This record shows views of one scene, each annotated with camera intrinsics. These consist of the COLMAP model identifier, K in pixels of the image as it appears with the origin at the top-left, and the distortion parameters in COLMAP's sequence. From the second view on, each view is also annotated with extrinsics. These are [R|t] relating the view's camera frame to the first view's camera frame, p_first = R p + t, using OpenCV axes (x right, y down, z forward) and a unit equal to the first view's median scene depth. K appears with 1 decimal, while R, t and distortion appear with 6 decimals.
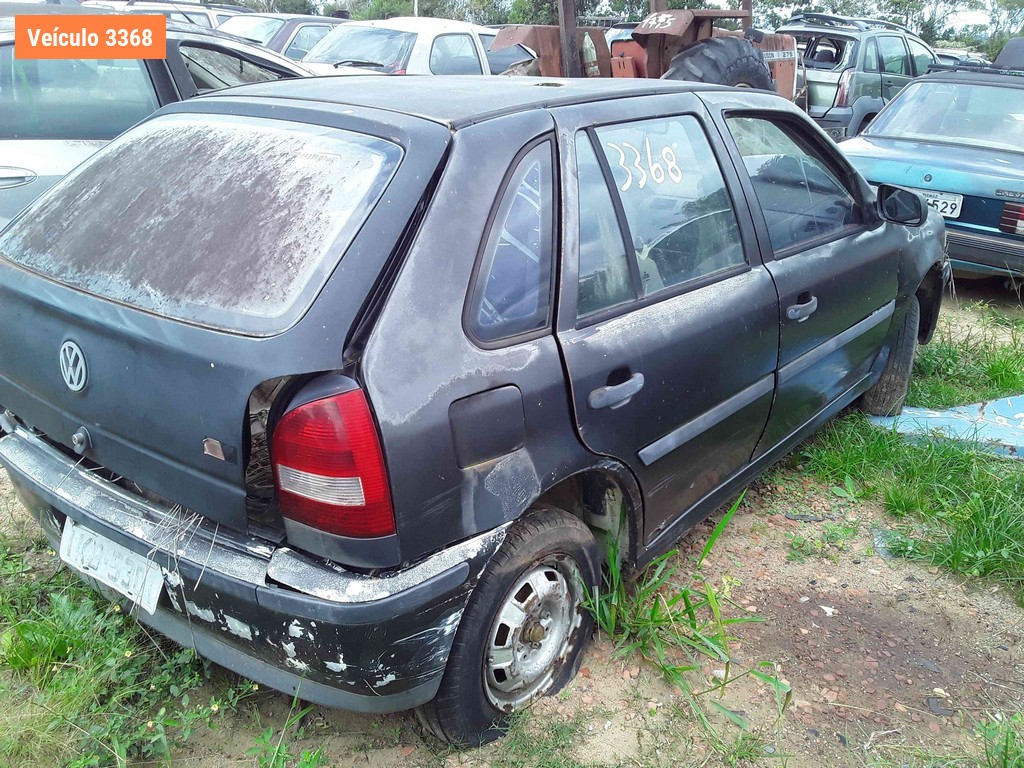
lens RADIAL K [[946.5, 0, 525.1], [0, 946.5, 376.8], [0, 0, 1]] dist [0.125167, -0.267737]
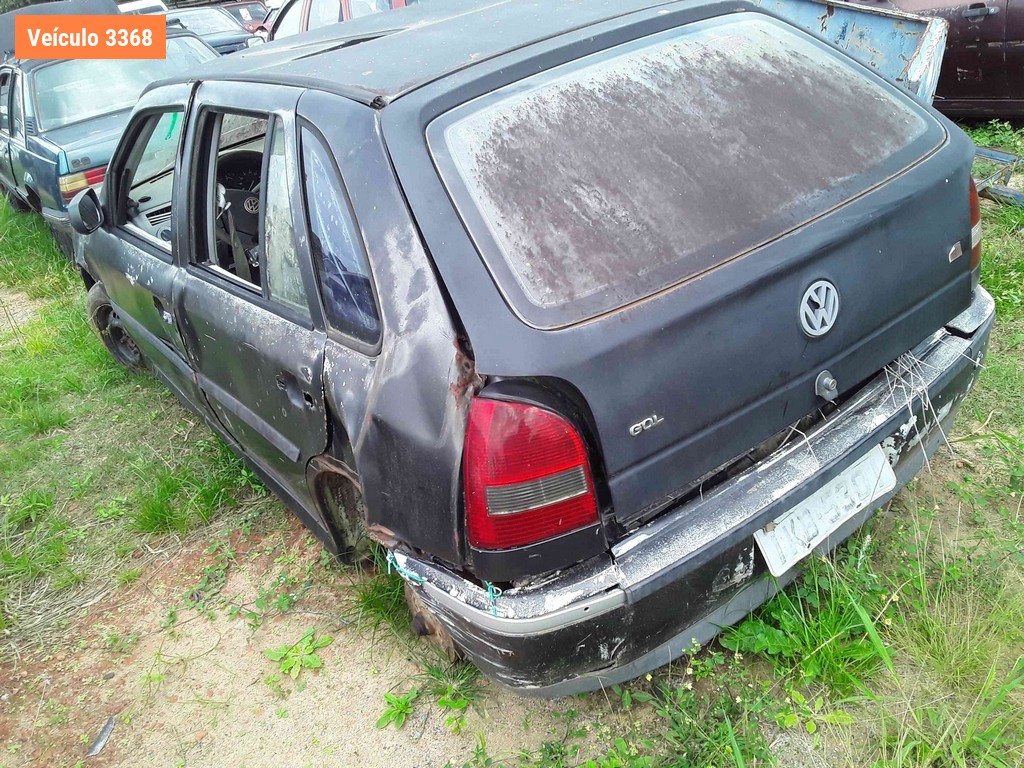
lens RADIAL K [[940.4, 0, 512.0], [0, 940.4, 384.0], [0, 0, 1]] dist [0.115562, -0.254017]
pose [[0.264017, -0.498986, 0.825414, -1.310175], [0.510496, 0.798378, 0.319354, -0.384523], [-0.818345, 0.337056, 0.465516, 0.836634]]
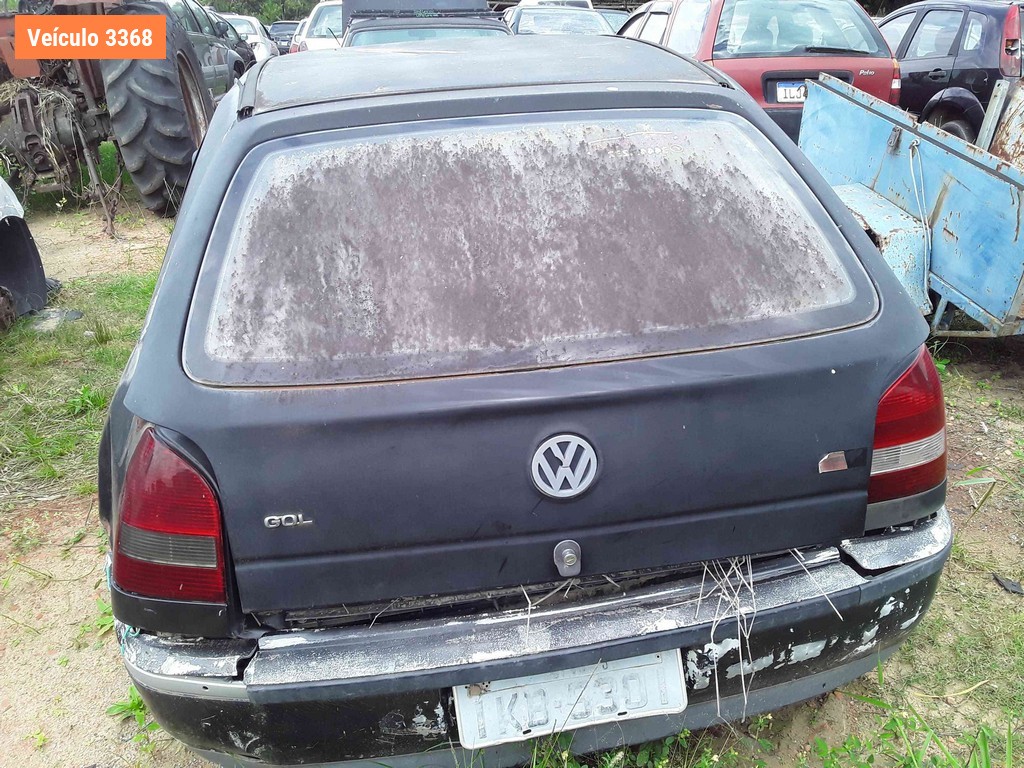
lens RADIAL K [[949.7, 0, 512.0], [0, 949.7, 384.0], [0, 0, 1]] dist [0.111626, -0.315618]
pose [[0.665062, -0.330164, 0.669839, -0.968536], [0.302395, 0.939196, 0.162692, -0.203866], [-0.682825, 0.094356, 0.724463, 0.476596]]
